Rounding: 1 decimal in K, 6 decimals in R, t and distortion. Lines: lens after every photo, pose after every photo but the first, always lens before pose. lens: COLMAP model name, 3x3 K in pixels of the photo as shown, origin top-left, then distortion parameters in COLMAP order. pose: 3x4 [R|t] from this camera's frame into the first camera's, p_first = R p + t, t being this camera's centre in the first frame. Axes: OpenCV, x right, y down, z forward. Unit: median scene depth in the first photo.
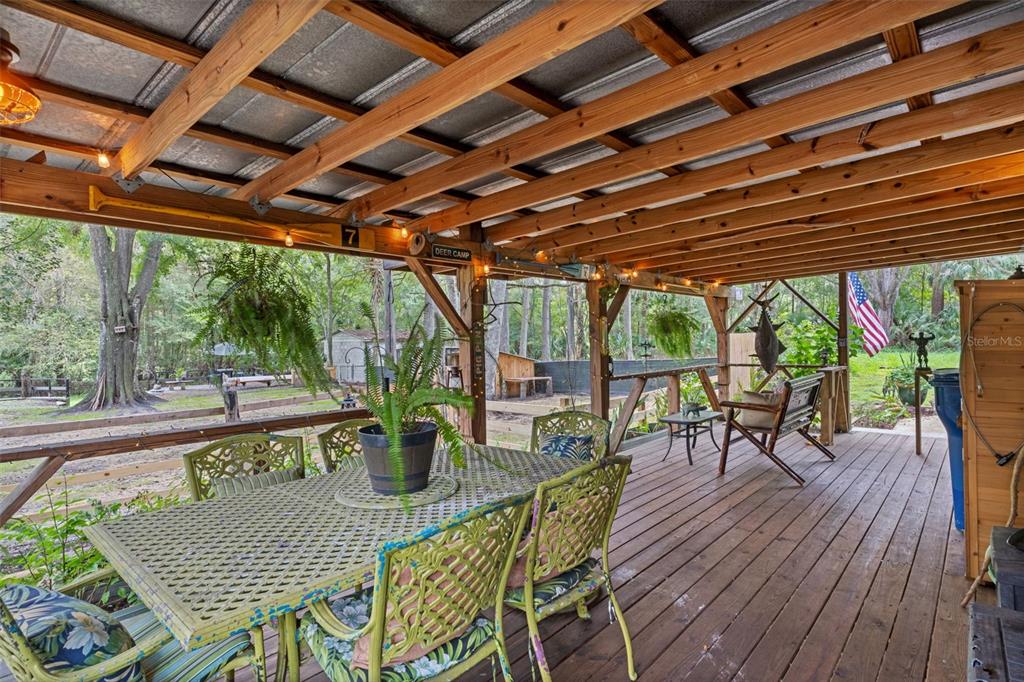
lens RADIAL K [[541.8, 0, 510.1], [0, 541.8, 353.3], [0, 0, 1]] dist [0.001876, -0.000084]
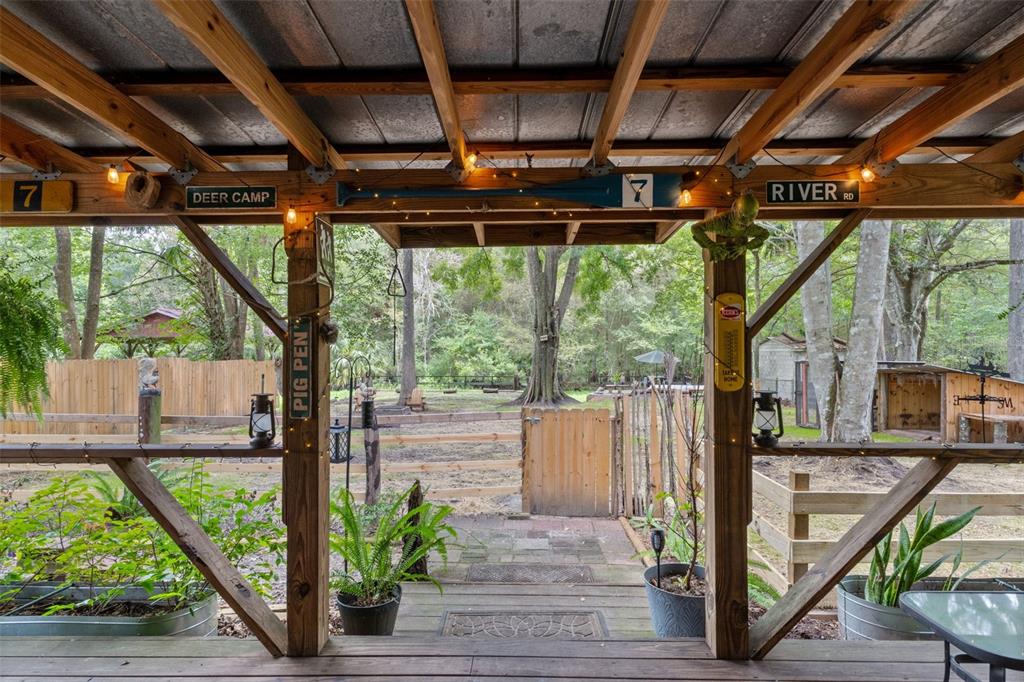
lens RADIAL K [[541.8, 0, 510.1], [0, 541.8, 353.3], [0, 0, 1]] dist [0.001876, -0.000084]
pose [[0.648253, 0.016180, -0.761253, 0.118410], [-0.028437, 0.999591, -0.002970, -0.005728], [0.760893, 0.023573, 0.648448, 0.191900]]
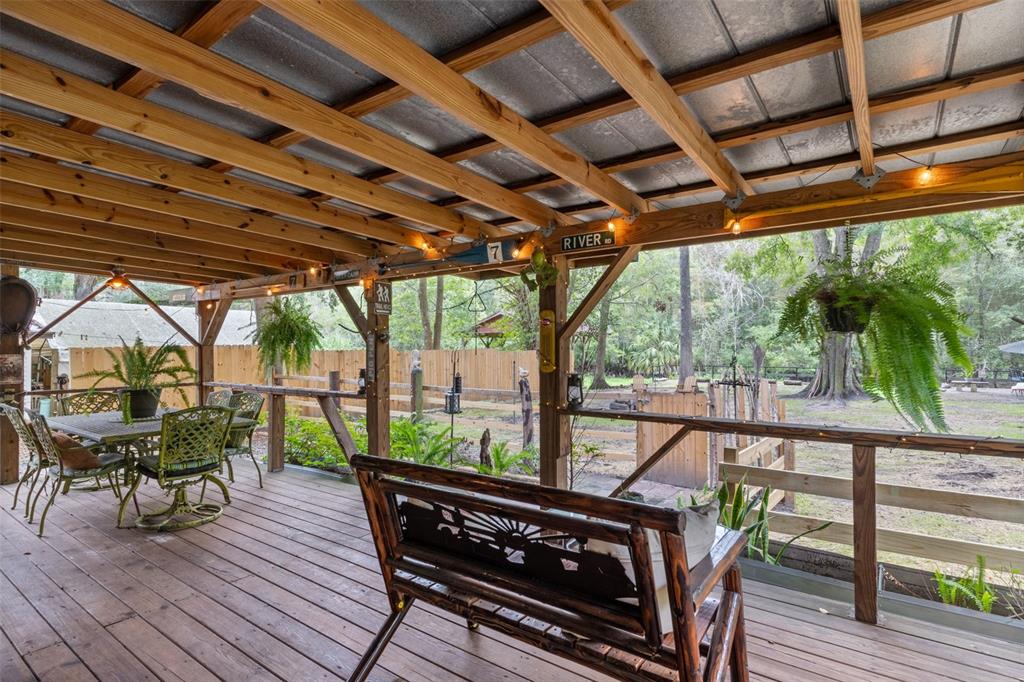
lens RADIAL K [[525.1, 0, 510.8], [0, 525.1, 346.1], [0, 0, 1]] dist [-0.002678, -0.000324]
pose [[0.086122, 0.018166, -0.996119, 0.245573], [-0.017069, 0.999714, 0.016755, -0.011270], [0.996138, 0.015560, 0.086408, 0.282141]]
